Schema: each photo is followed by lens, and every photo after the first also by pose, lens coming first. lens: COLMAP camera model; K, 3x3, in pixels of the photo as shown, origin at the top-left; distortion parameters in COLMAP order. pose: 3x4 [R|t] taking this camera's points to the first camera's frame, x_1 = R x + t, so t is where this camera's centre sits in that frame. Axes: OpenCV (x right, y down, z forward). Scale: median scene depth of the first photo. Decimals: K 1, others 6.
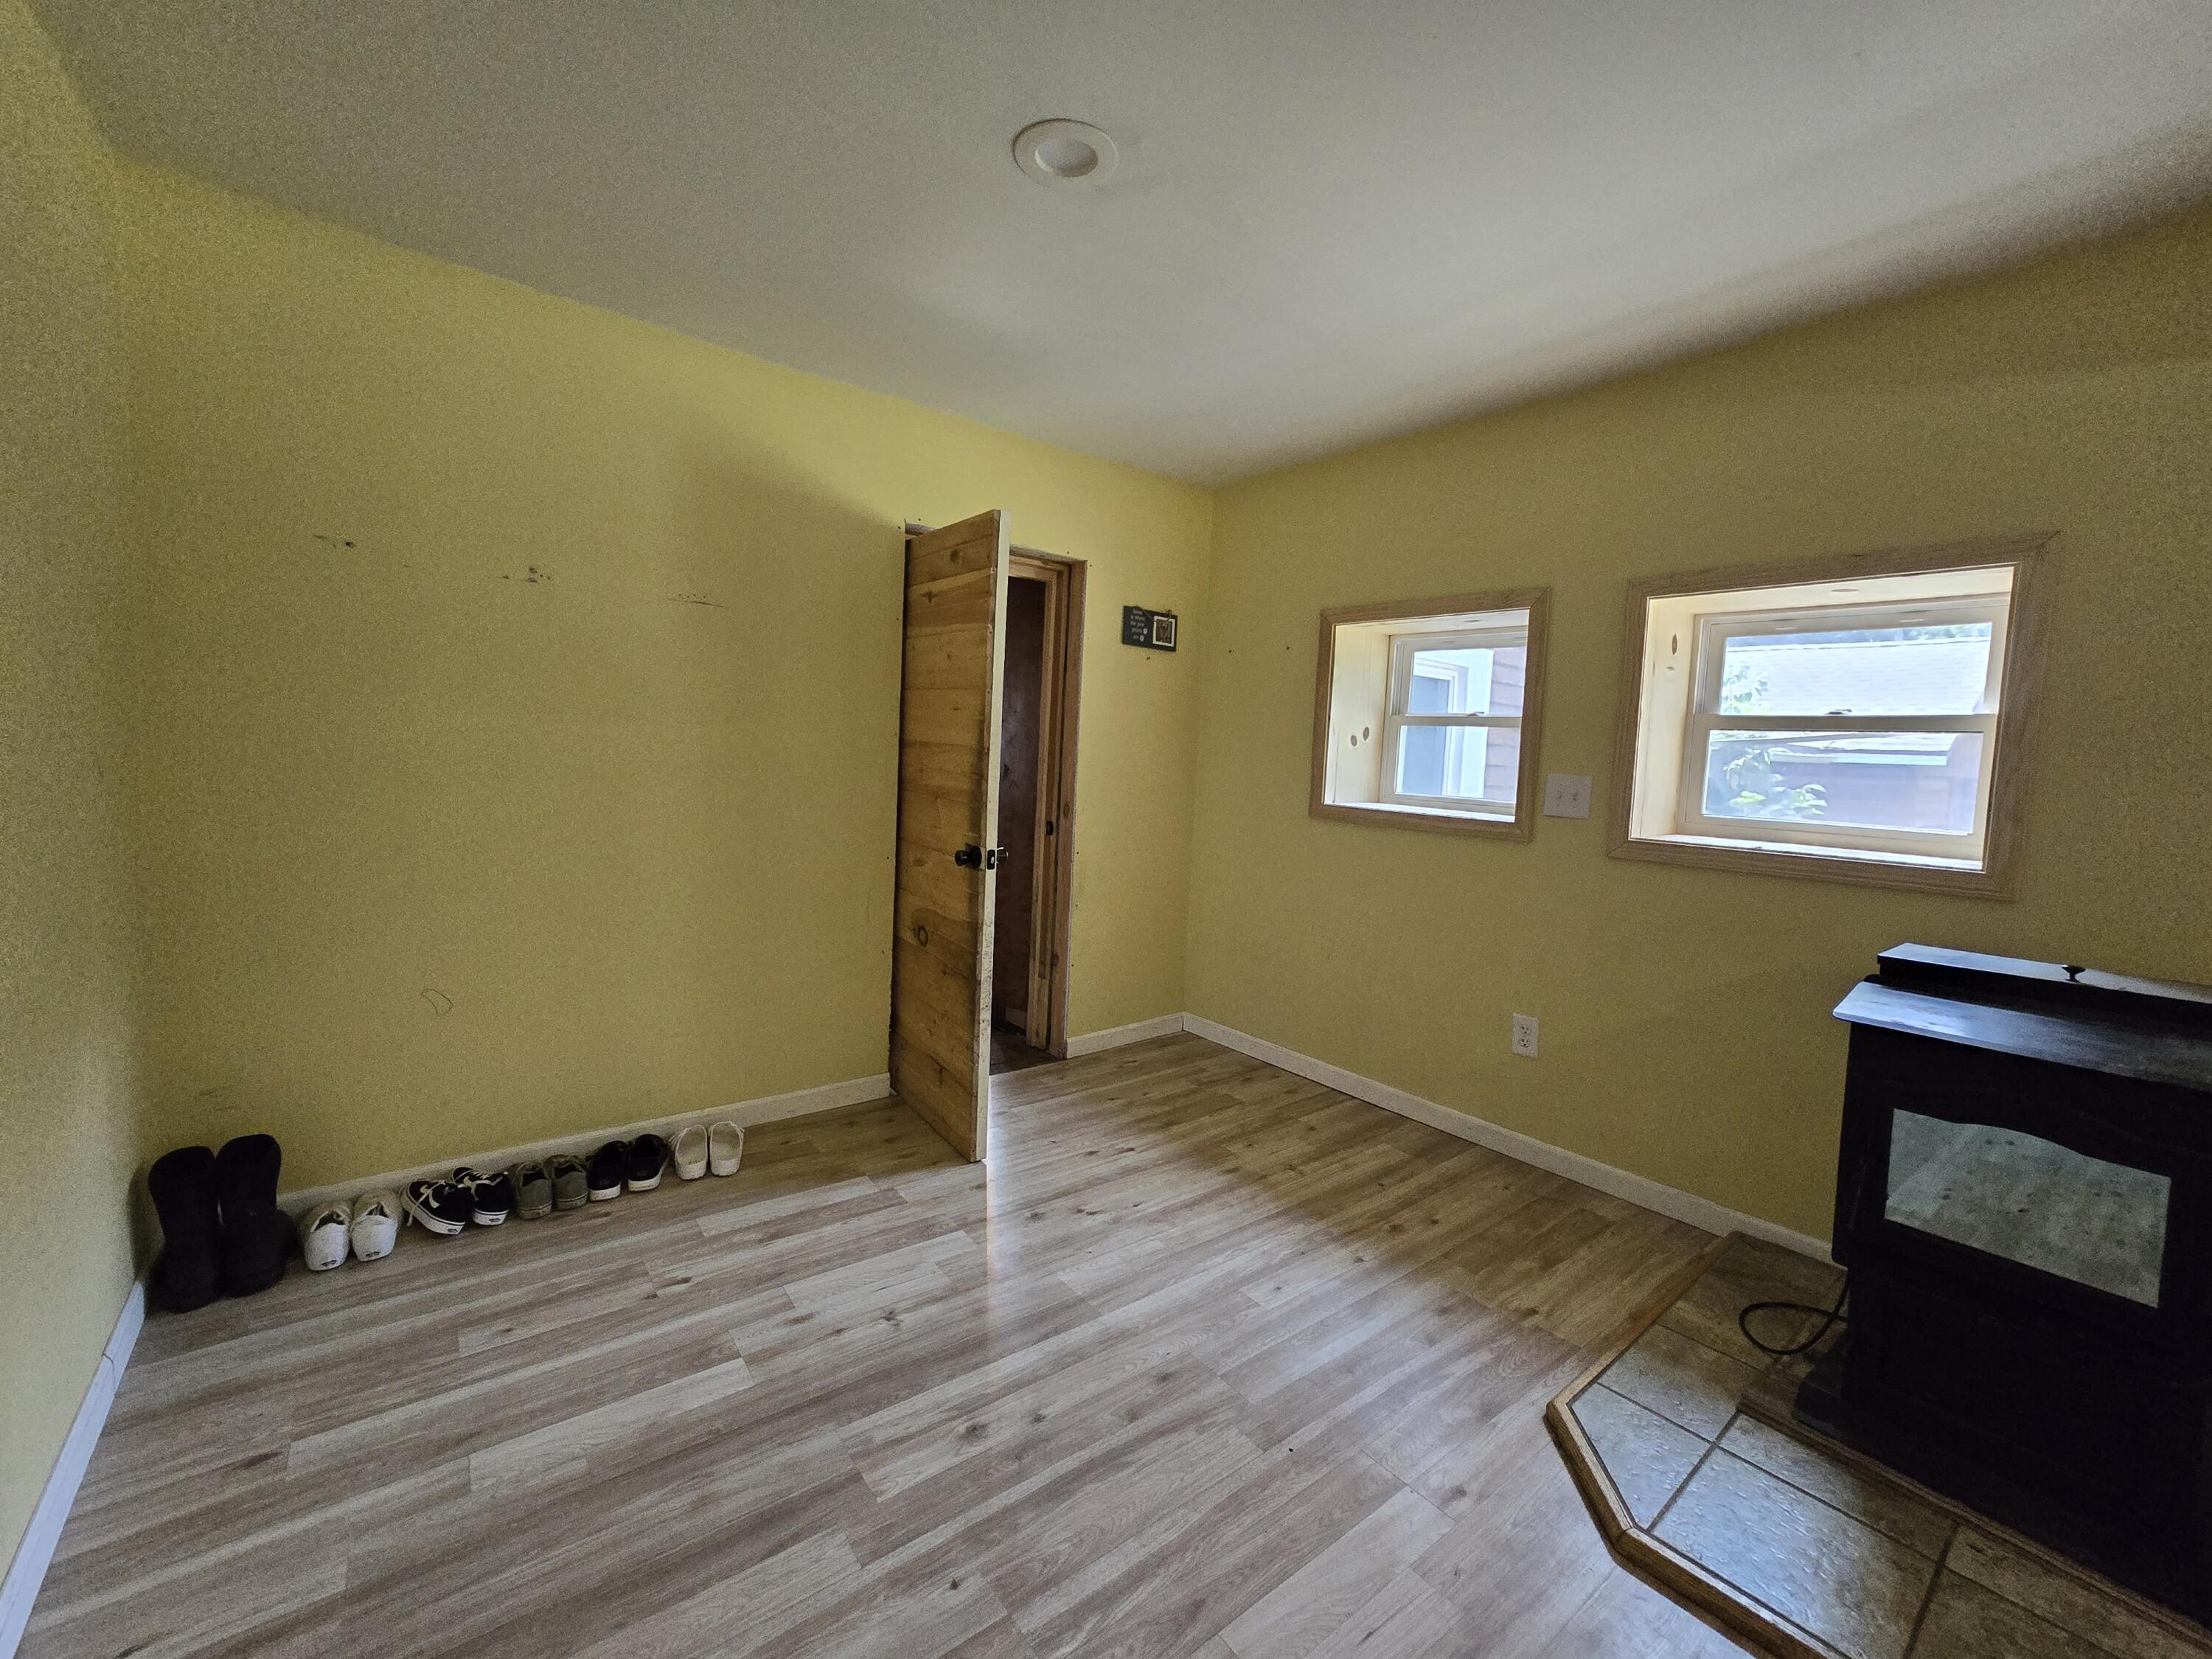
lens RADIAL K [[911.6, 0, 1106.5], [0, 911.6, 822.8], [0, 0, 1]] dist [-0.002294, 0.000805]
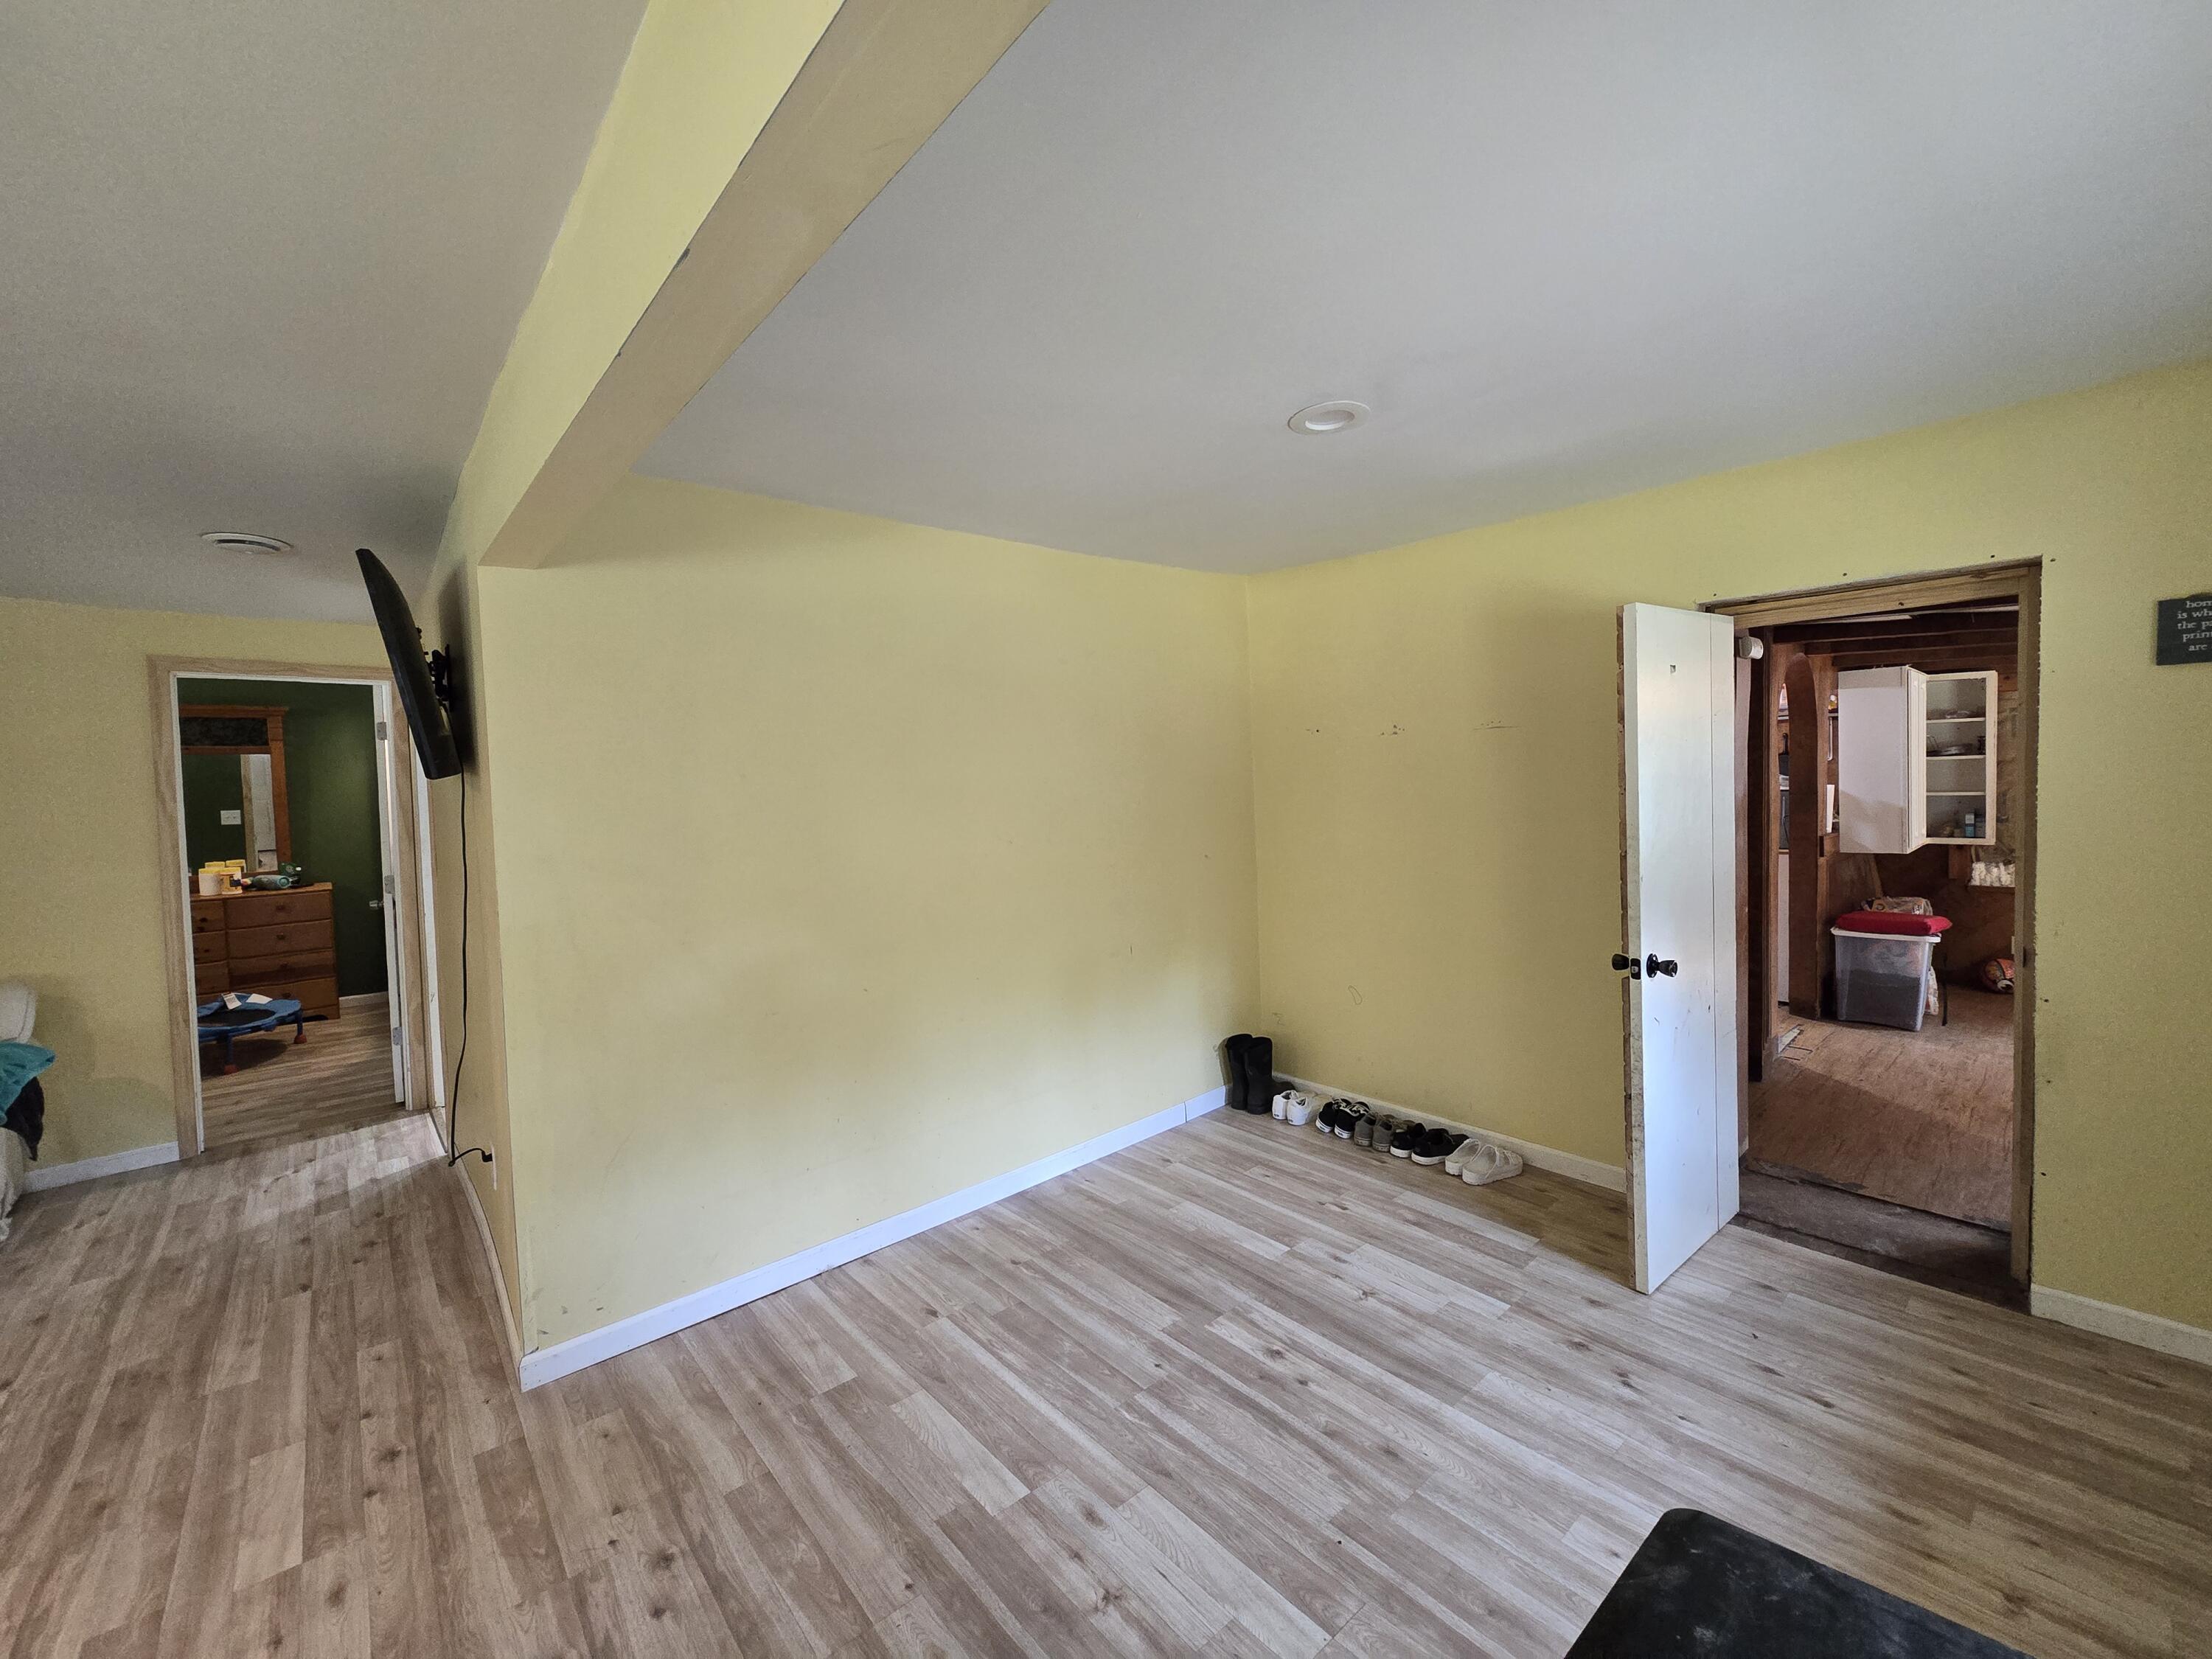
lens RADIAL K [[911.6, 0, 1107.5], [0, 911.6, 819.0], [0, 0, 1]] dist [-0.002294, 0.000805]
pose [[0.048210, 0.000645, -0.998837, 0.969905], [-0.044186, 0.999022, -0.001487, -0.109325], [0.997859, 0.044206, 0.048191, 0.497766]]
